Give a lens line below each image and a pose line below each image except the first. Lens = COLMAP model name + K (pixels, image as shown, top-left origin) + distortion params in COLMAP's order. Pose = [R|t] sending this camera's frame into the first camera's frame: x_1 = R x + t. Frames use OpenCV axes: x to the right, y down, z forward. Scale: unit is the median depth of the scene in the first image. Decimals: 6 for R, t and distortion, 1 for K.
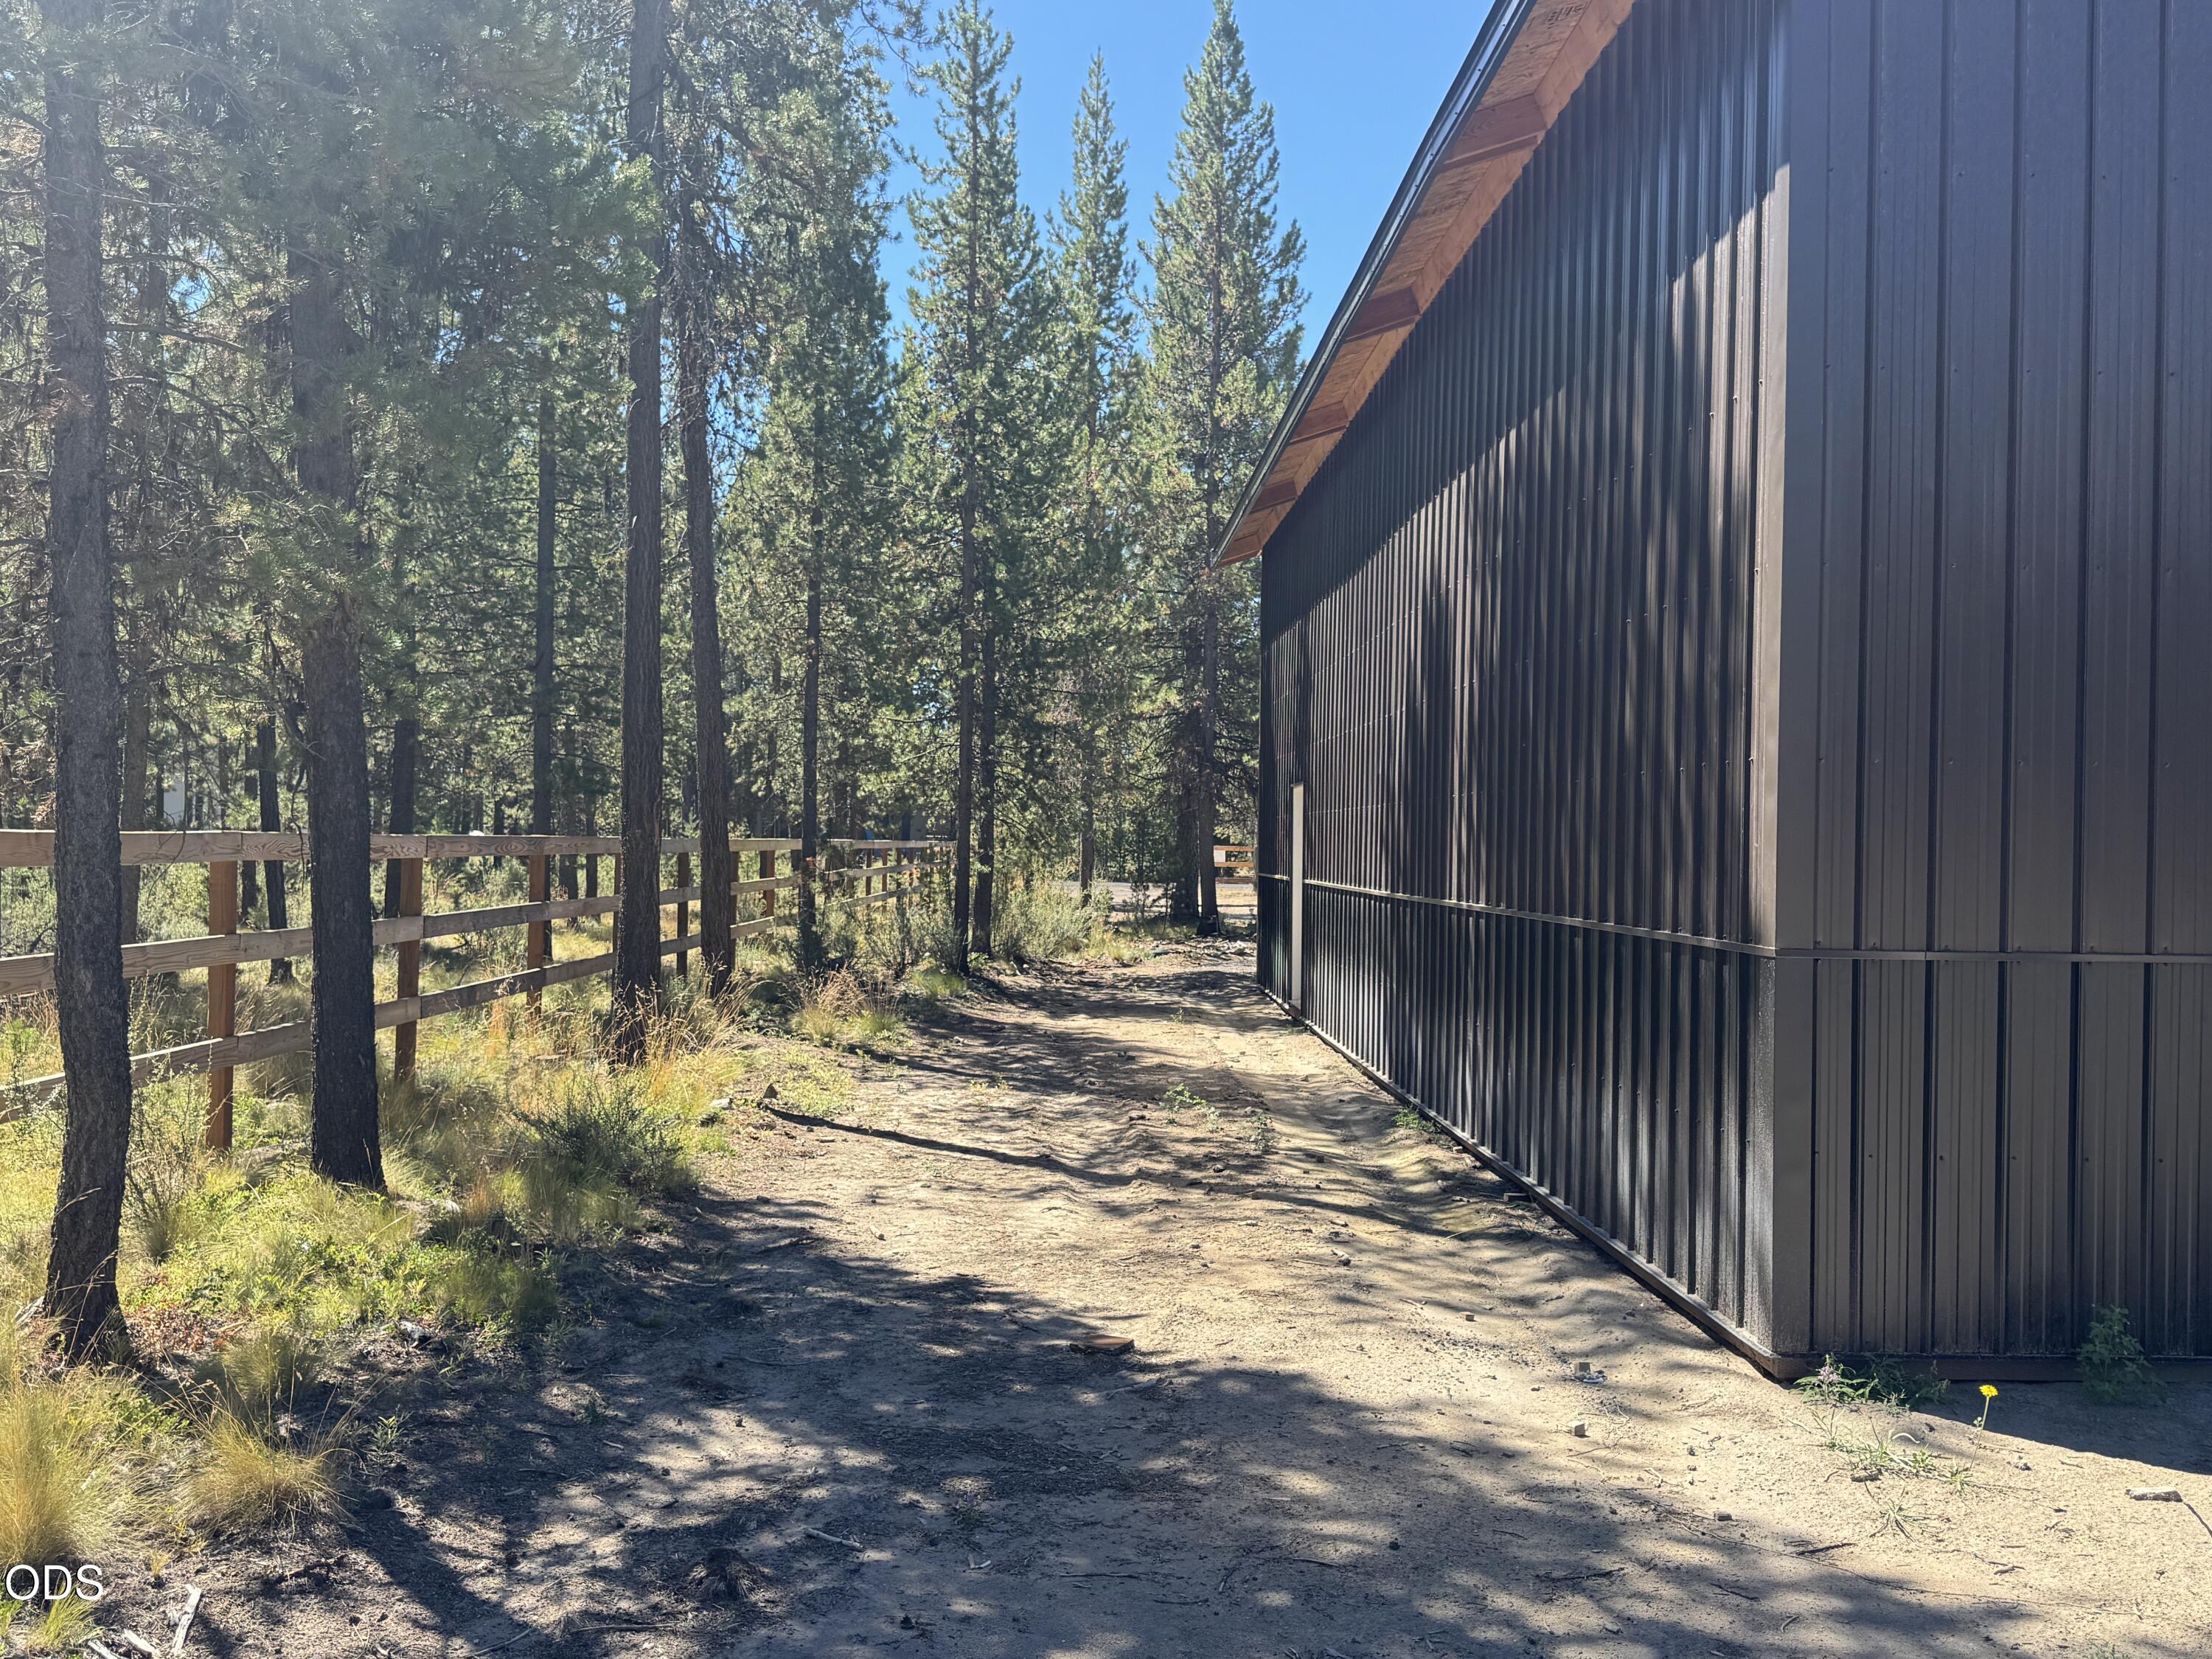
lens RADIAL K [[1866.4, 0, 1103.8], [0, 1866.4, 828.8], [0, 0, 1]] dist [0.076281, 0.002115]
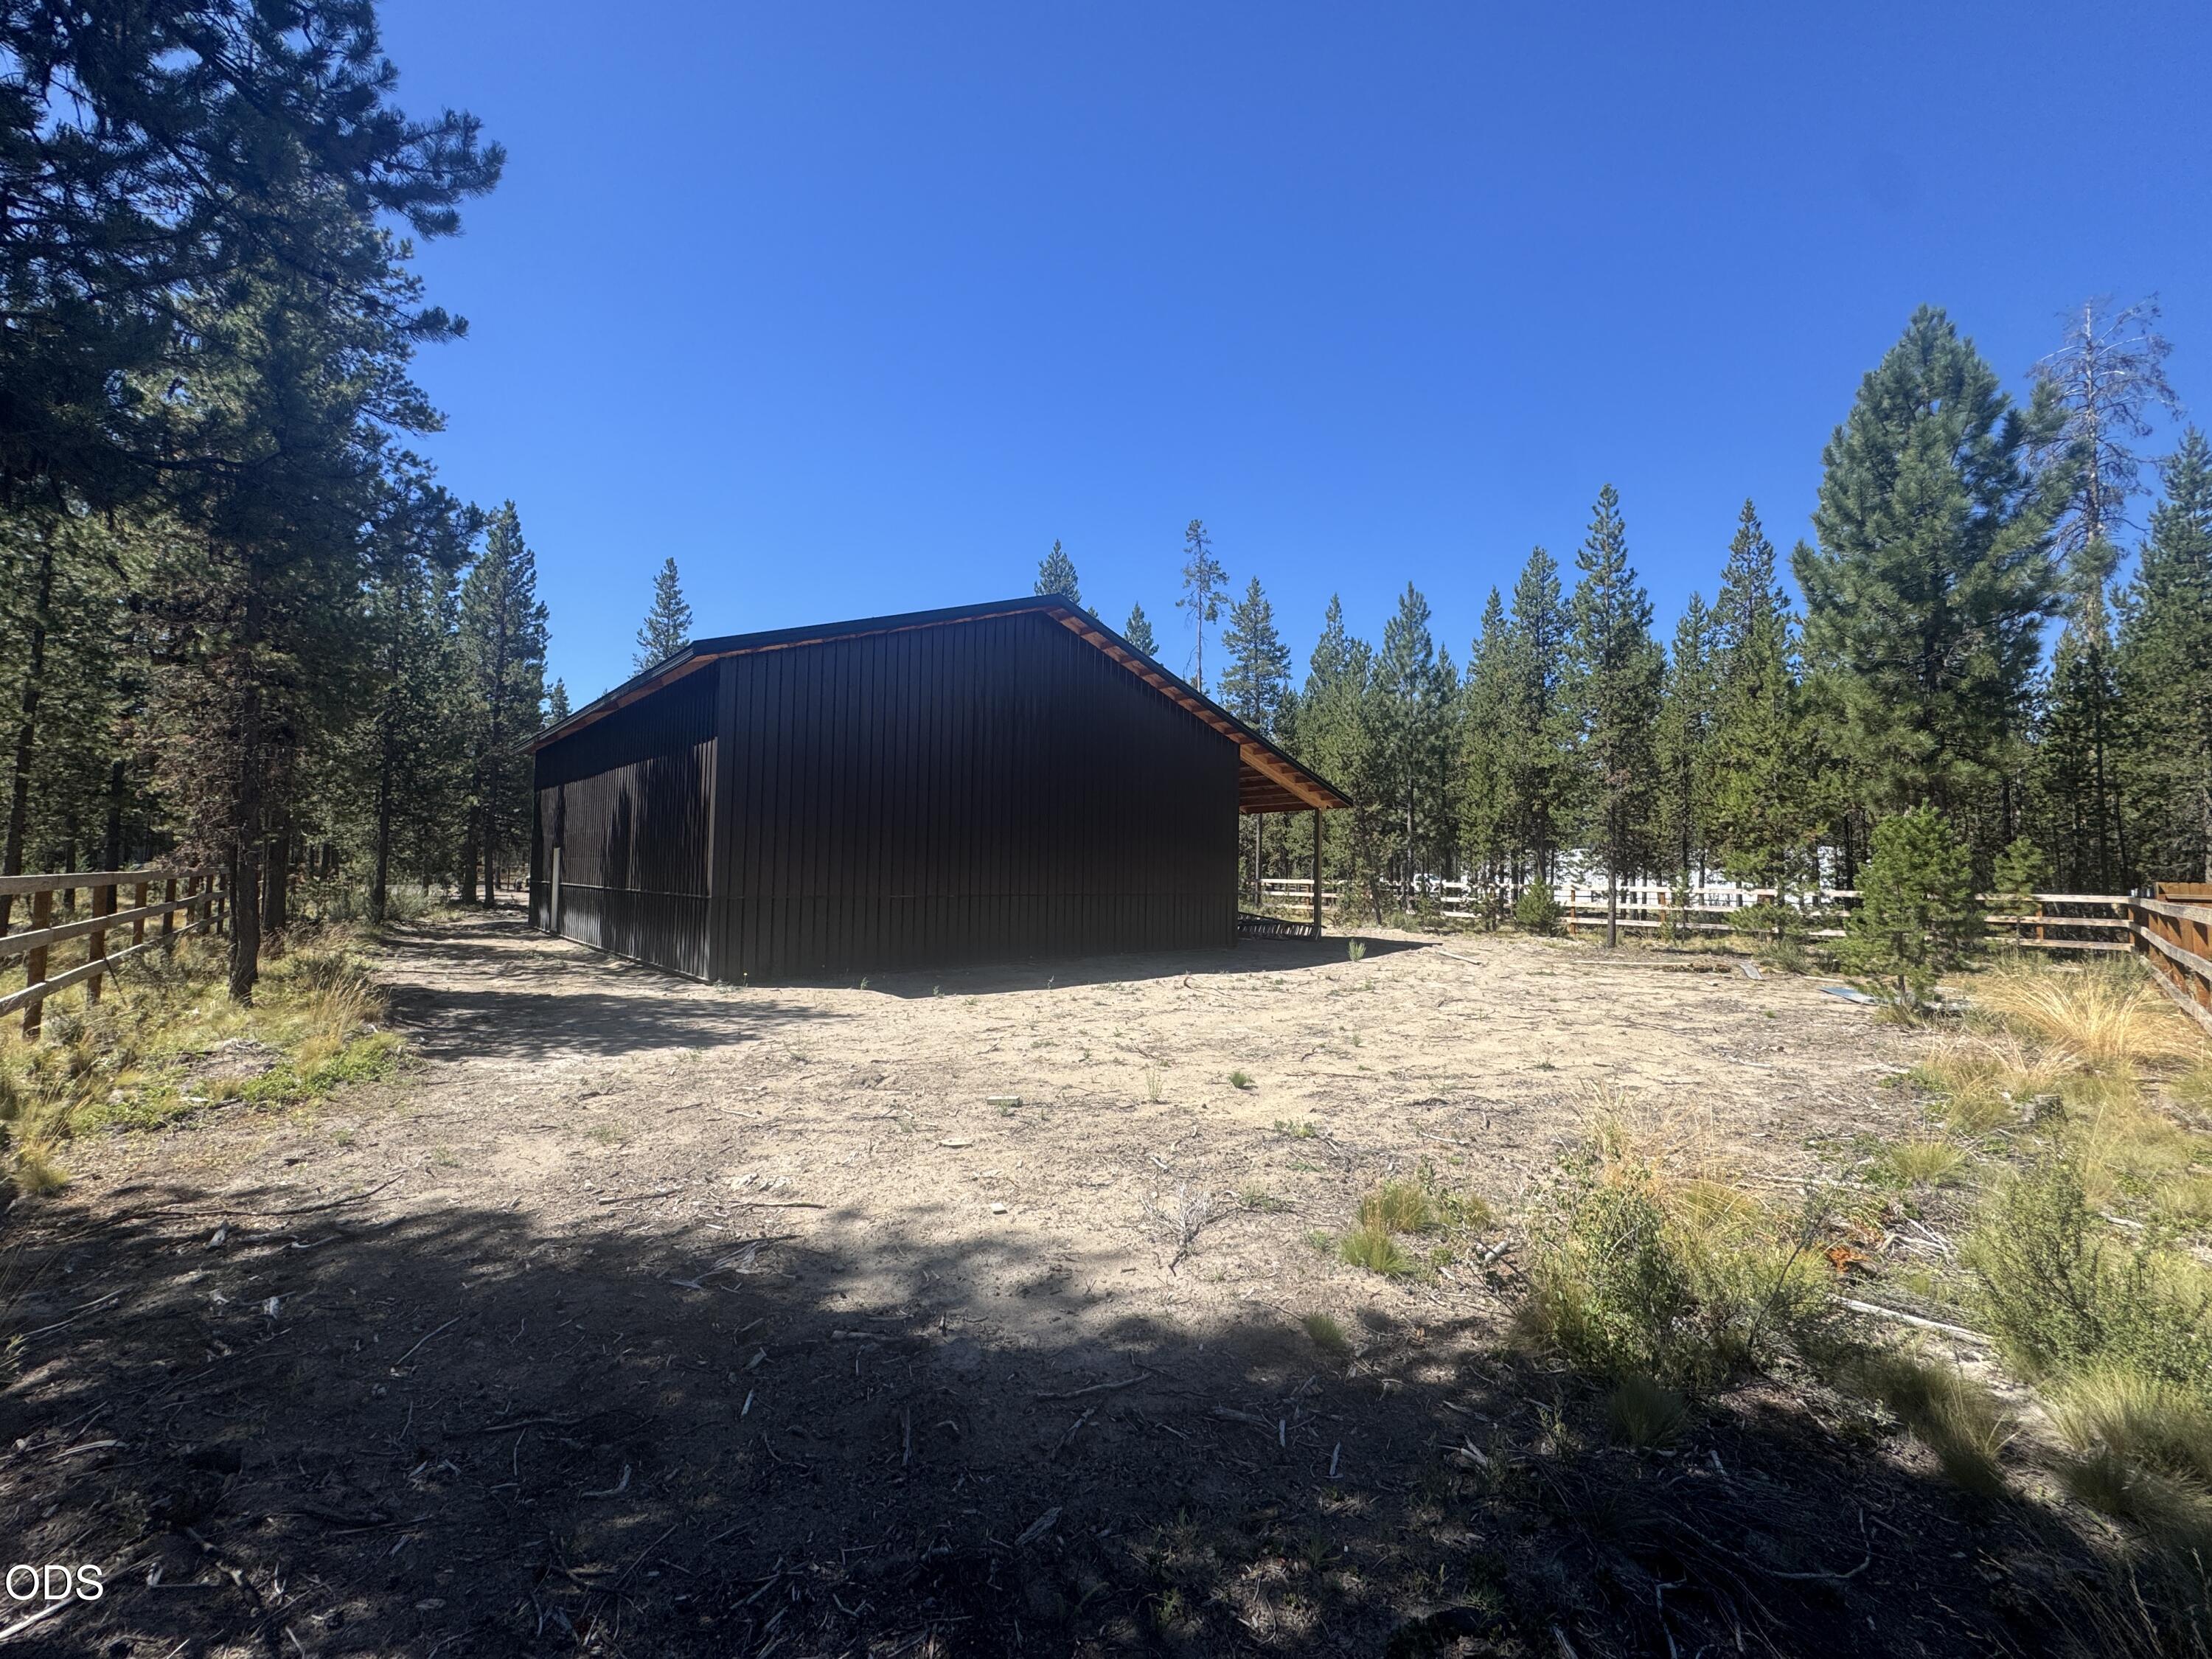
lens RADIAL K [[879.8, 0, 1103.0], [0, 879.8, 823.2], [0, 0, 1]] dist [-0.001841, 0.000165]
pose [[0.761371, 0.024747, 0.647844, -0.112246], [-0.002491, 0.999375, -0.035249, -0.015112], [-0.648311, 0.025224, 0.760957, -0.445962]]
